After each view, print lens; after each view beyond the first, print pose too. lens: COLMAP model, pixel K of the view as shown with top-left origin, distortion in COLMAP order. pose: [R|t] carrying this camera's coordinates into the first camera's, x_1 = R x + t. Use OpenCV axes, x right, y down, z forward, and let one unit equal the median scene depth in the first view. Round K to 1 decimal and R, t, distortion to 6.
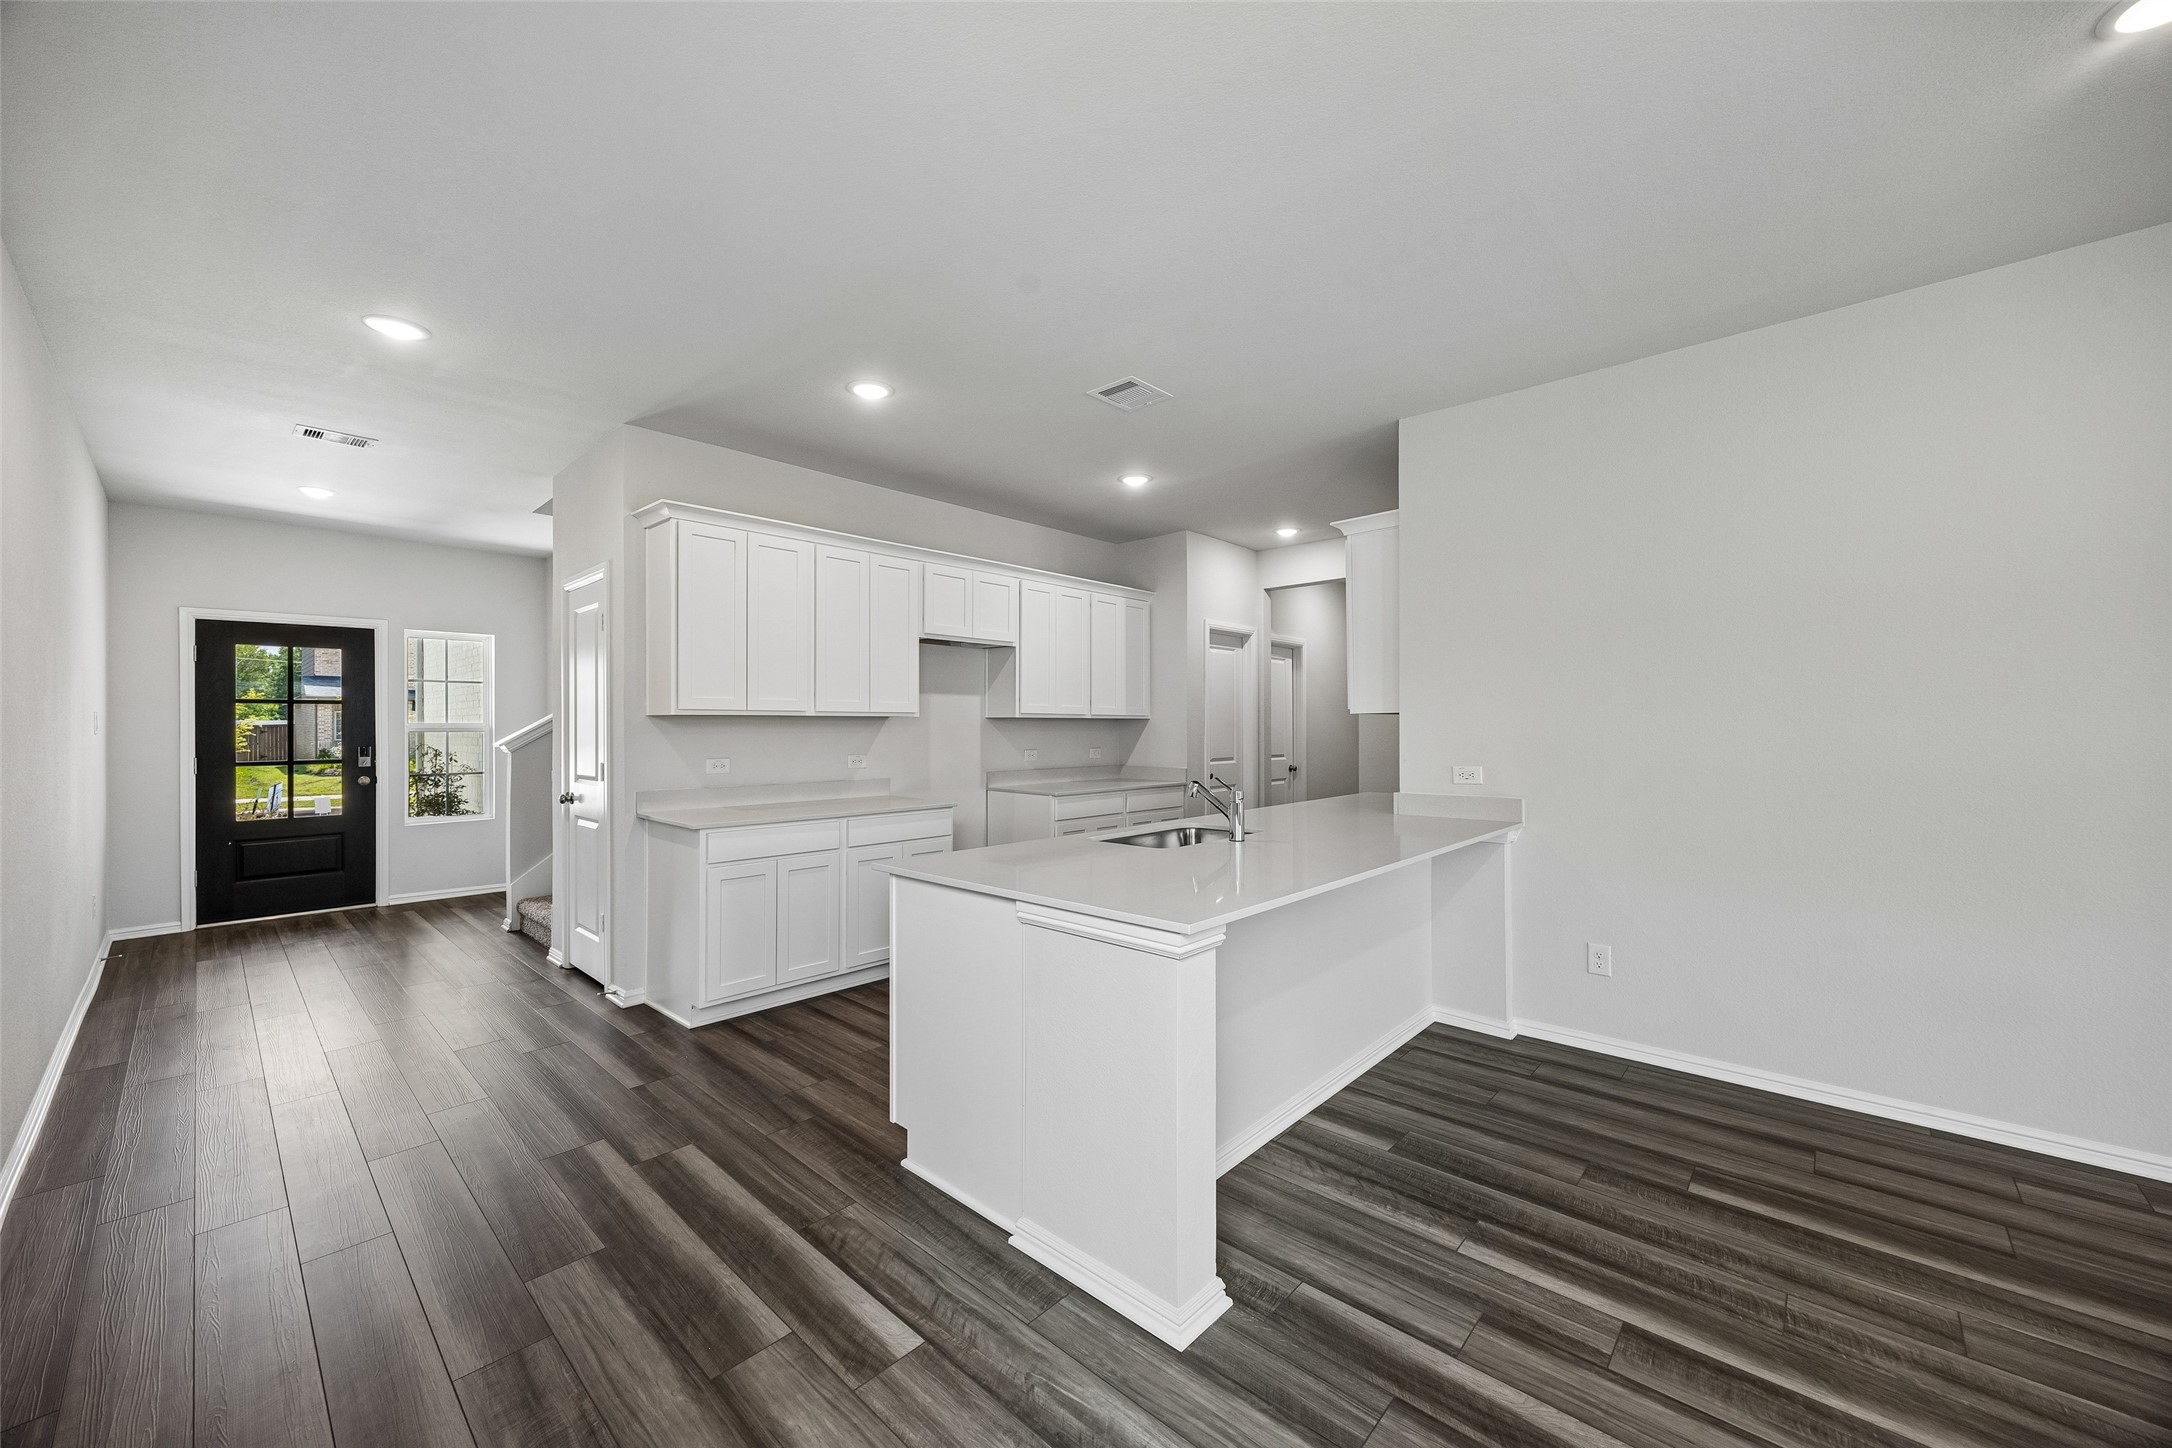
lens RADIAL K [[821.3, 0, 1073.6], [0, 821.3, 722.4], [0, 0, 1]] dist [-0.001864, 0.000121]
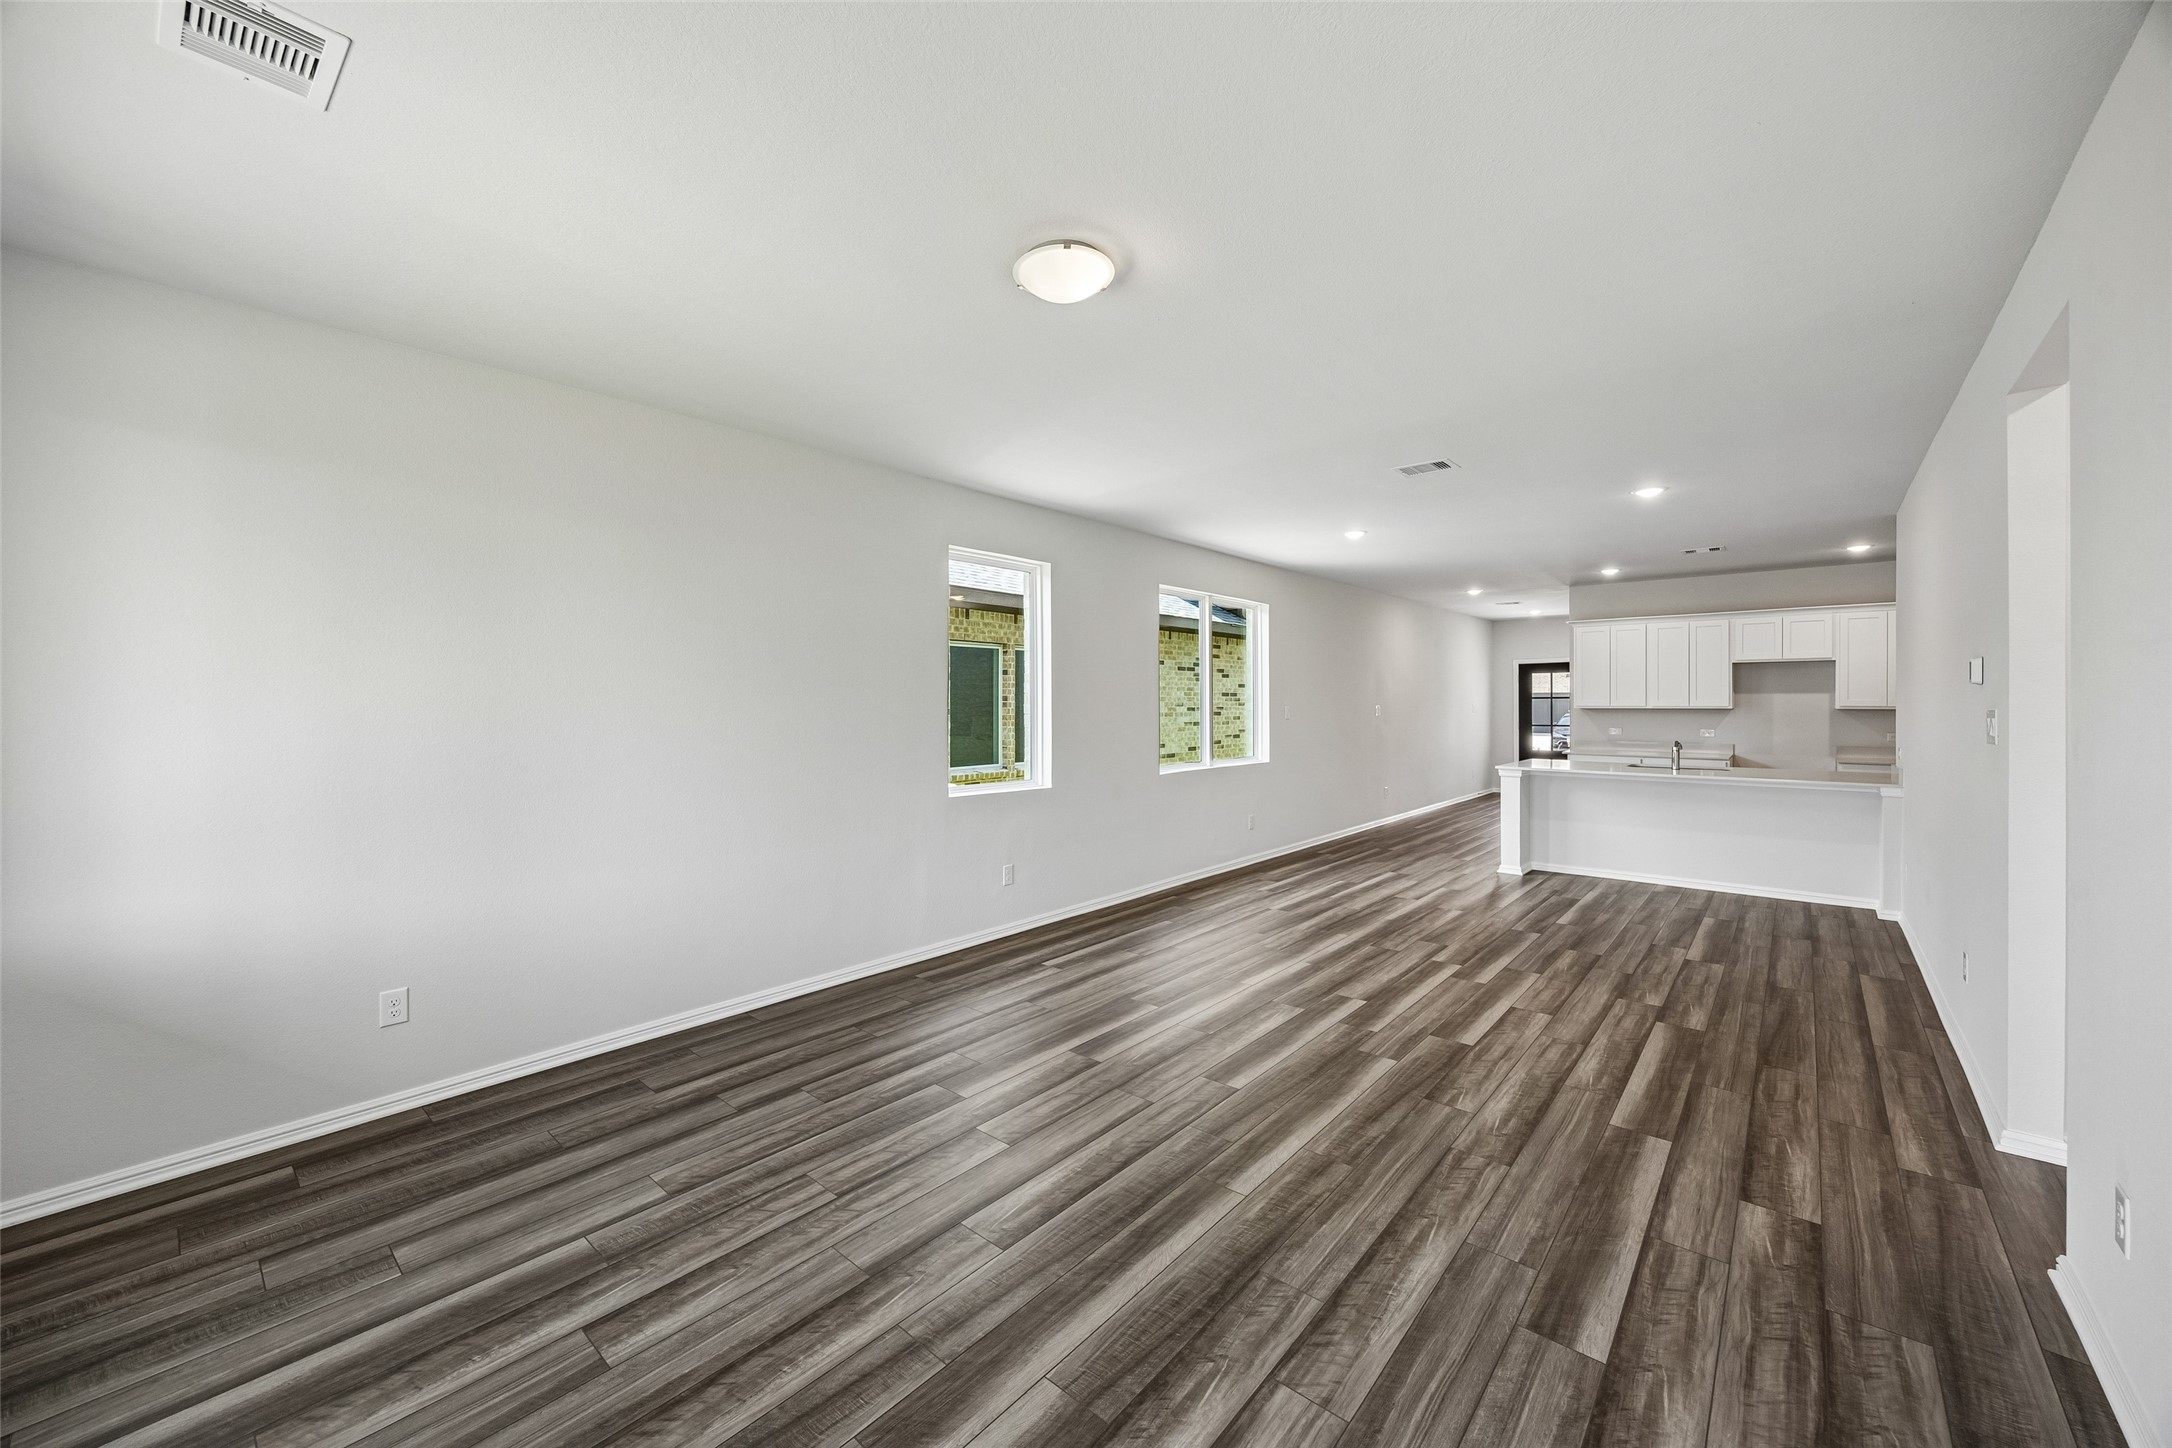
lens RADIAL K [[833.5, 0, 1065.0], [0, 833.5, 704.5], [0, 0, 1]] dist [-0.002678, 0.000107]
pose [[0.023720, 0.005317, -0.999705, 1.879463], [0.006629, 0.999963, 0.005475, -0.042662], [0.999697, -0.006757, 0.023684, -0.548751]]
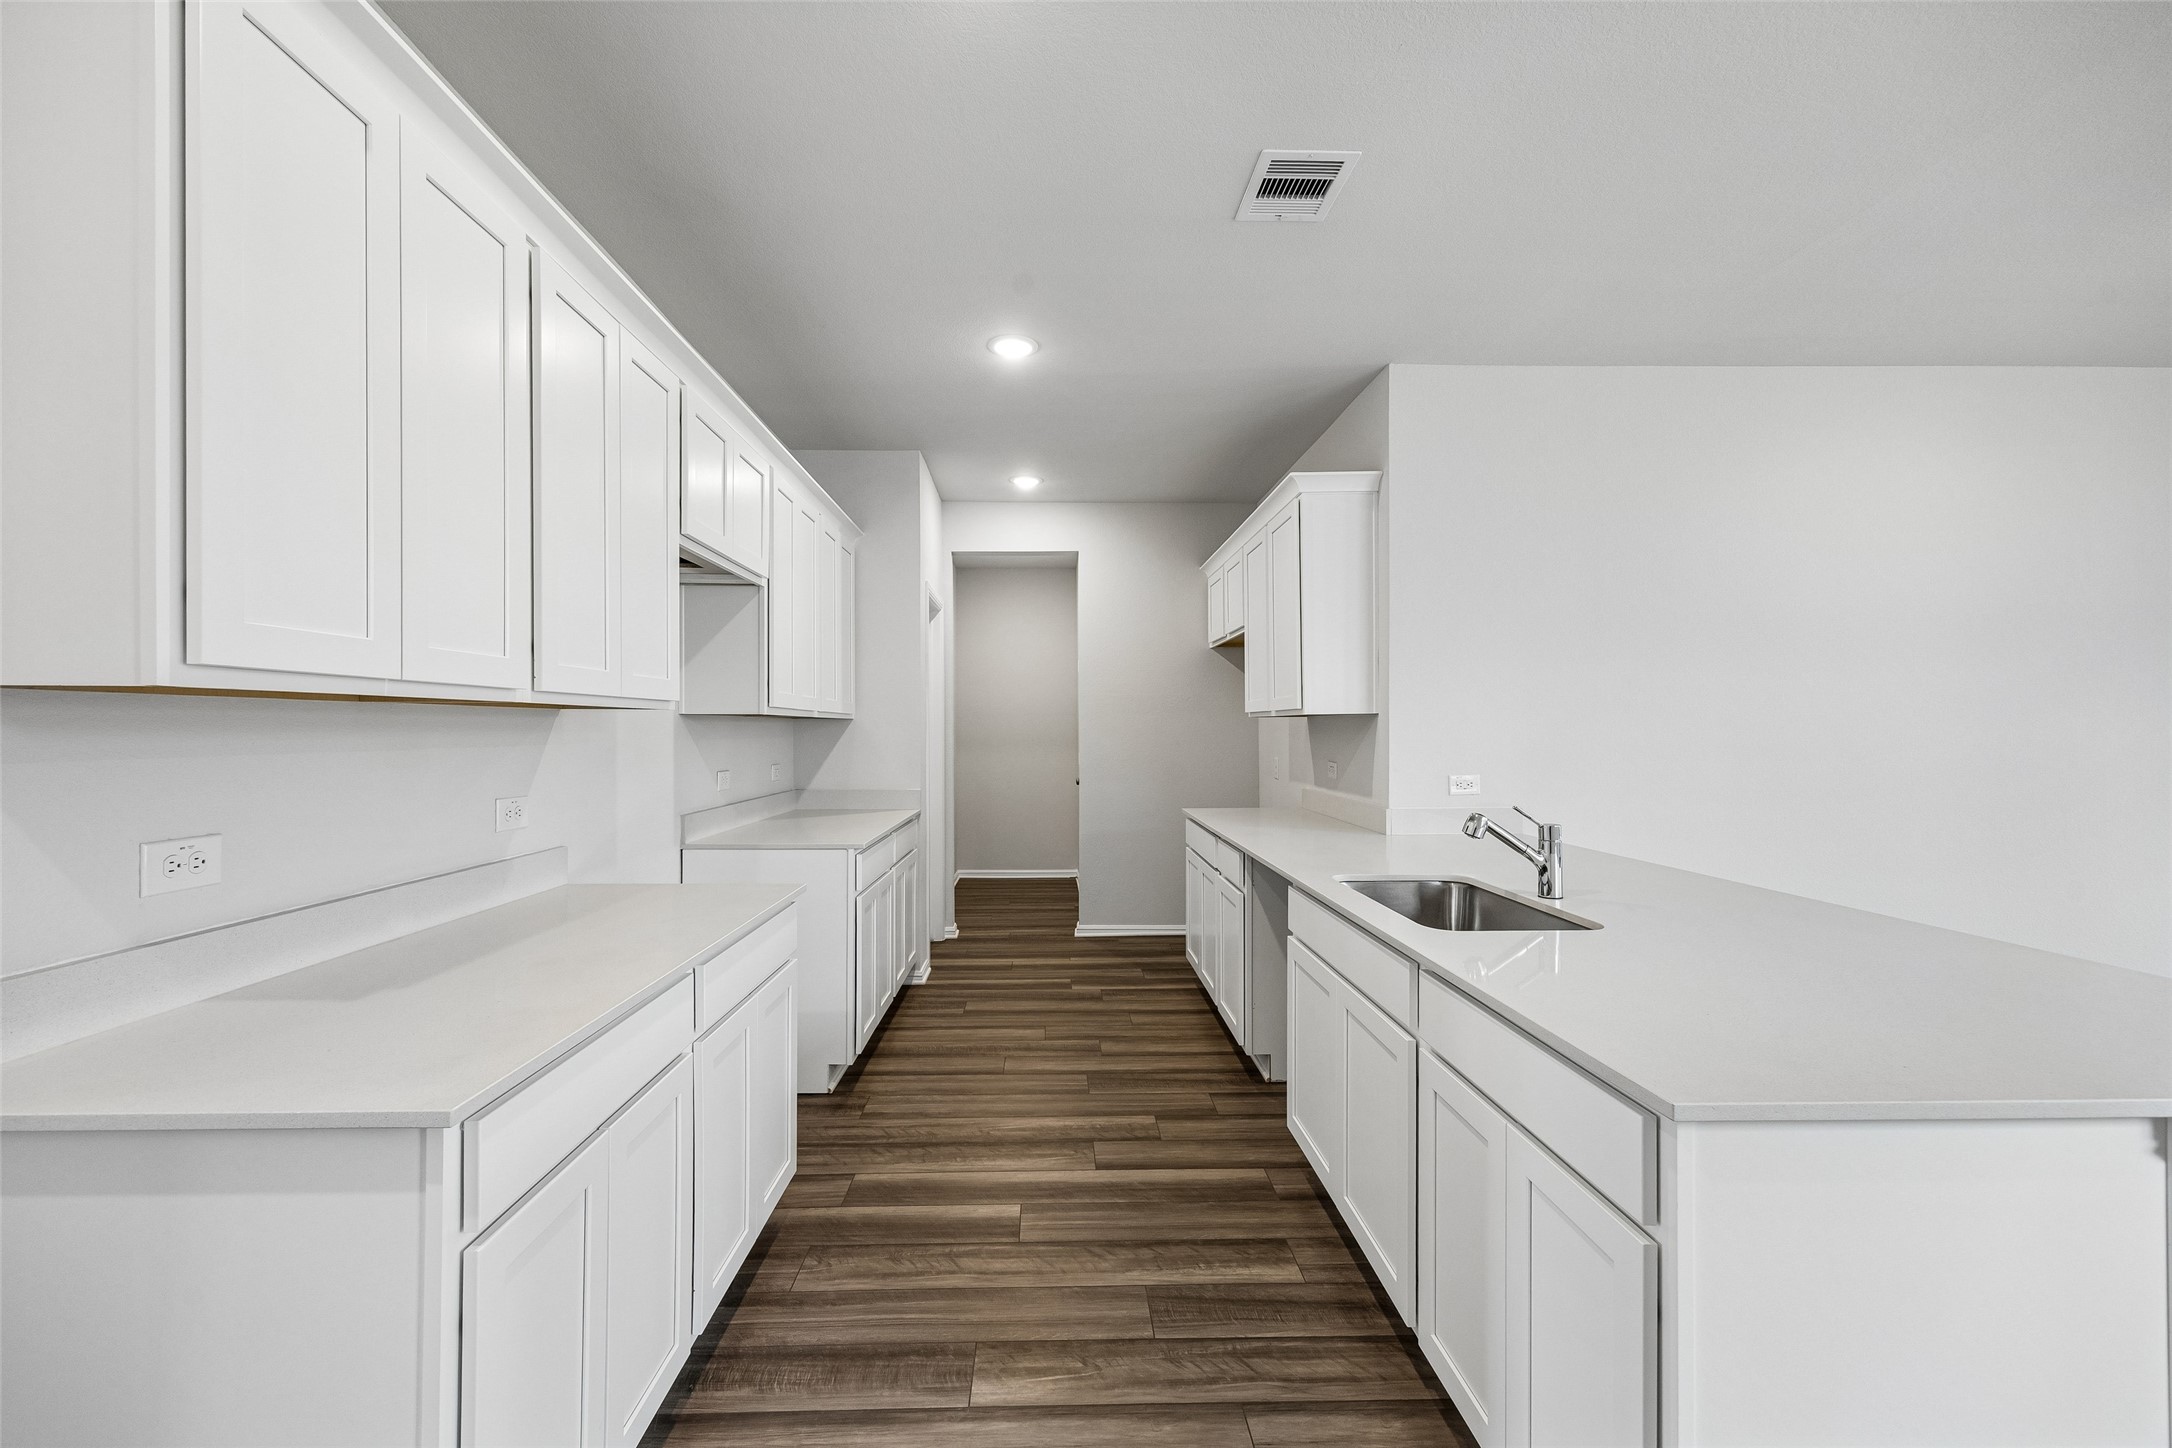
lens RADIAL K [[876.5, 0, 1075.3], [0, 876.5, 728.7], [0, 0, 1]] dist [0.009573, 0.000040]
pose [[0.706929, 0.001259, 0.707283, -0.465602], [-0.003505, 0.999992, 0.001724, 0.003599], [-0.707276, -0.003698, 0.706928, 0.595632]]
